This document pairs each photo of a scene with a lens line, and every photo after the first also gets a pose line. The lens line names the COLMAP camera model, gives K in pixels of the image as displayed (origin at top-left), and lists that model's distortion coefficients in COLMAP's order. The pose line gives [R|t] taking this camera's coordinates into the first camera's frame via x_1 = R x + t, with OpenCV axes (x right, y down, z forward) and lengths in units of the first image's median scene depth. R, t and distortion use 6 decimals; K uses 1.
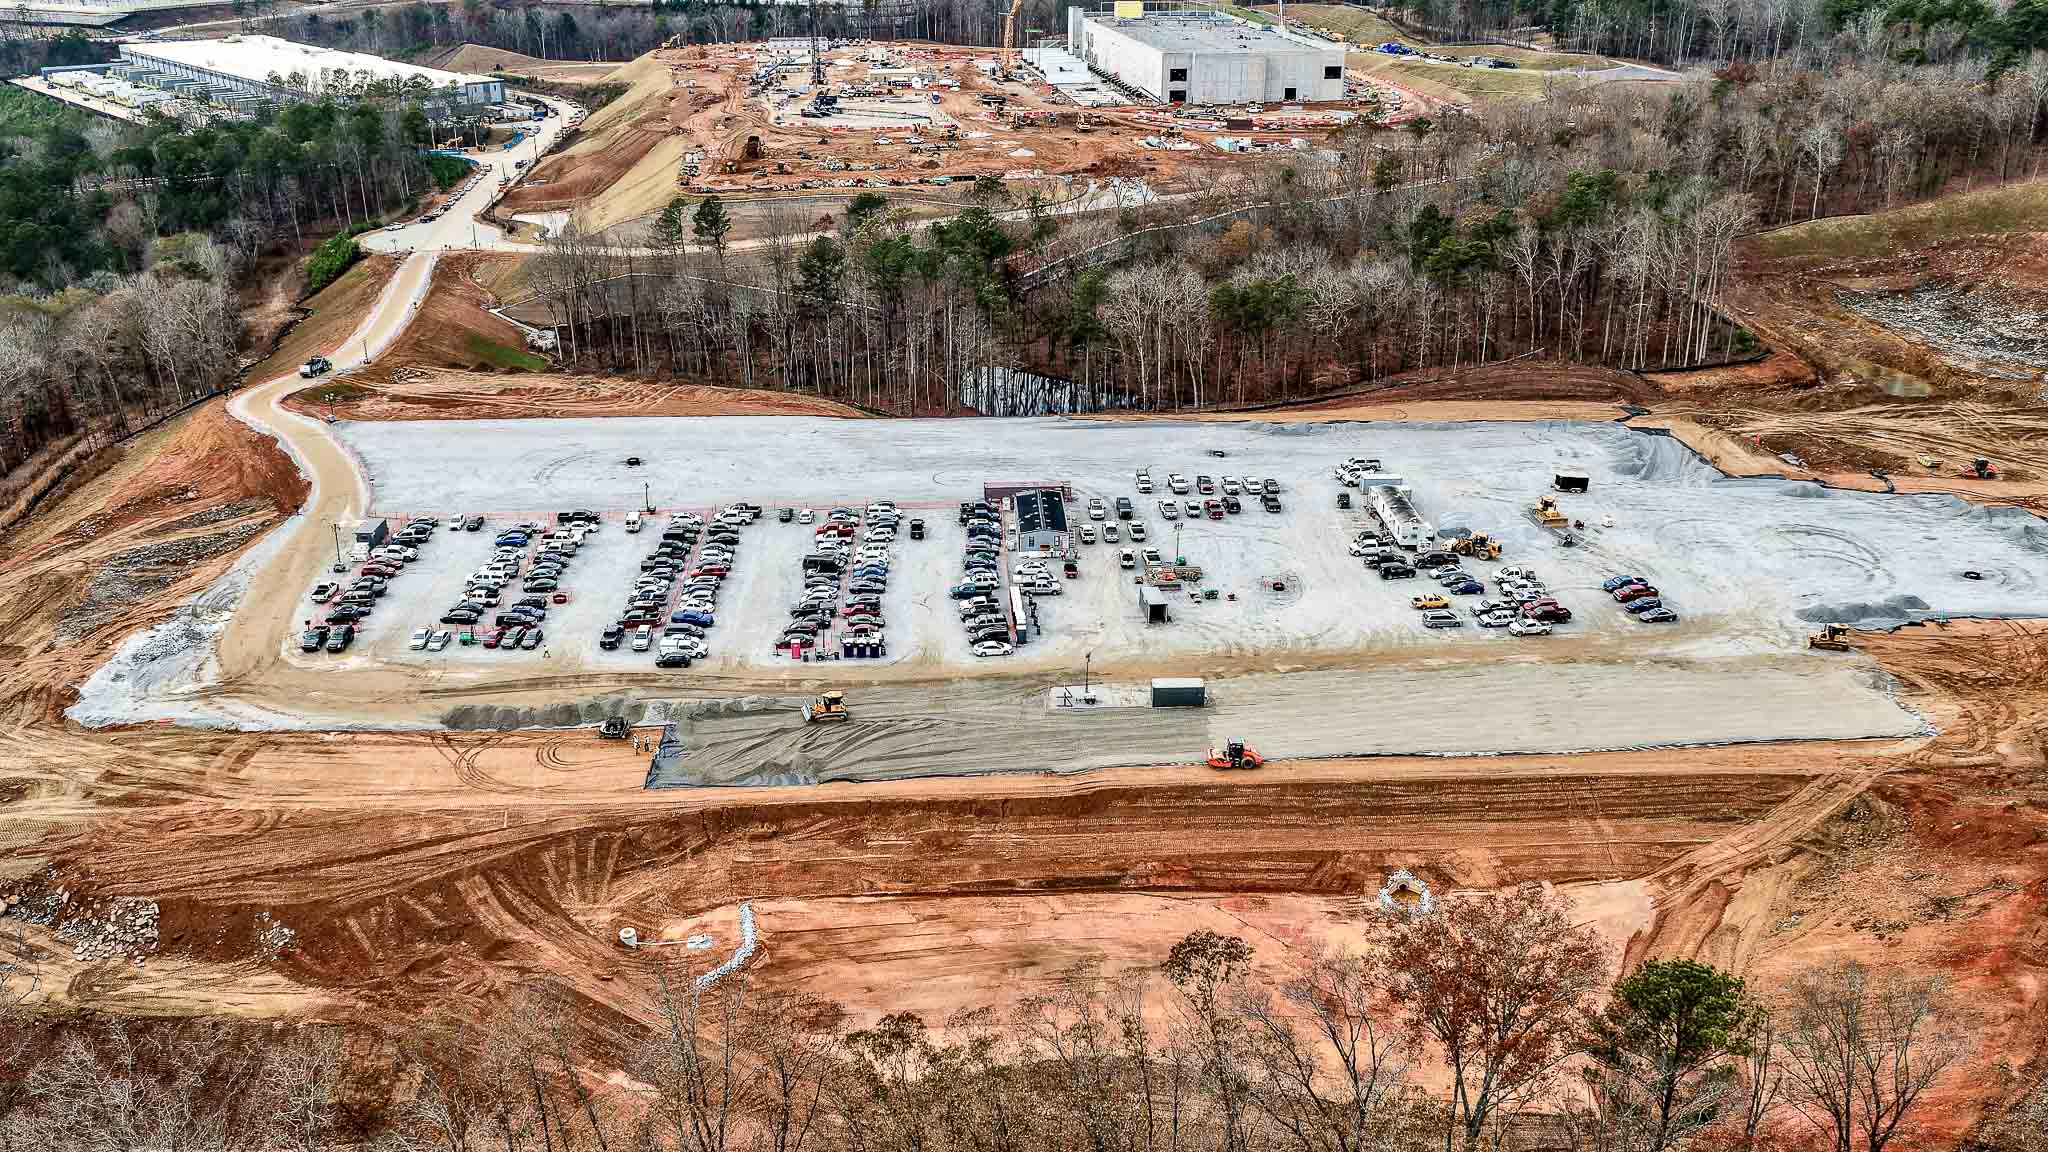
lens RADIAL K [[1696.1, 0, 1011.6], [0, 1696.1, 578.9], [0, 0, 1]] dist [-0.013650, 0.037675]
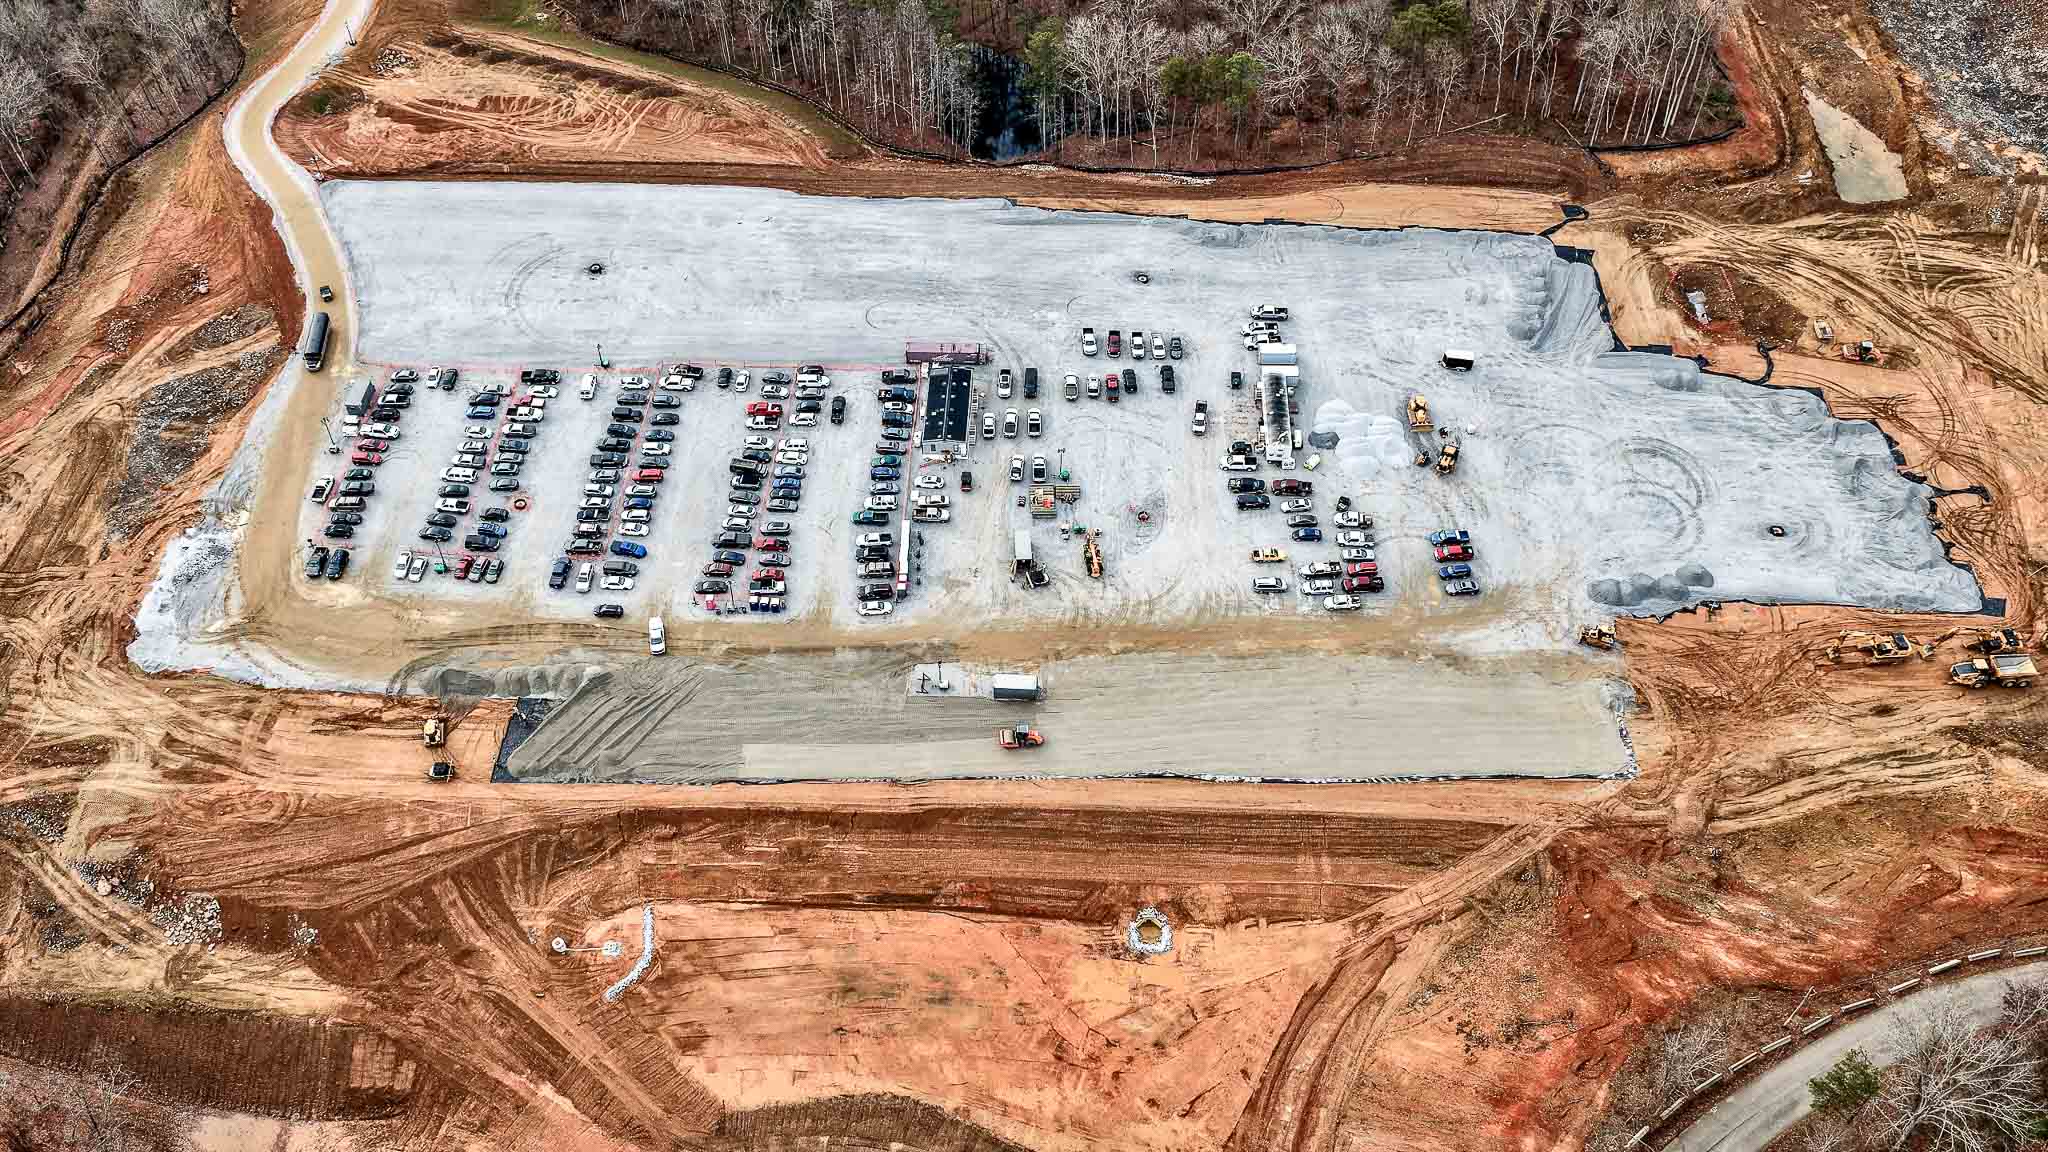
lens RADIAL K [[1696.1, 0, 1007.1], [0, 1696.1, 585.7], [0, 0, 1]] dist [-0.013650, 0.037675]
pose [[0.996919, 0.055038, -0.055891, 0.095133], [-0.024402, 0.894770, 0.445860, -0.327915], [0.074549, -0.443122, 0.893356, -0.028367]]
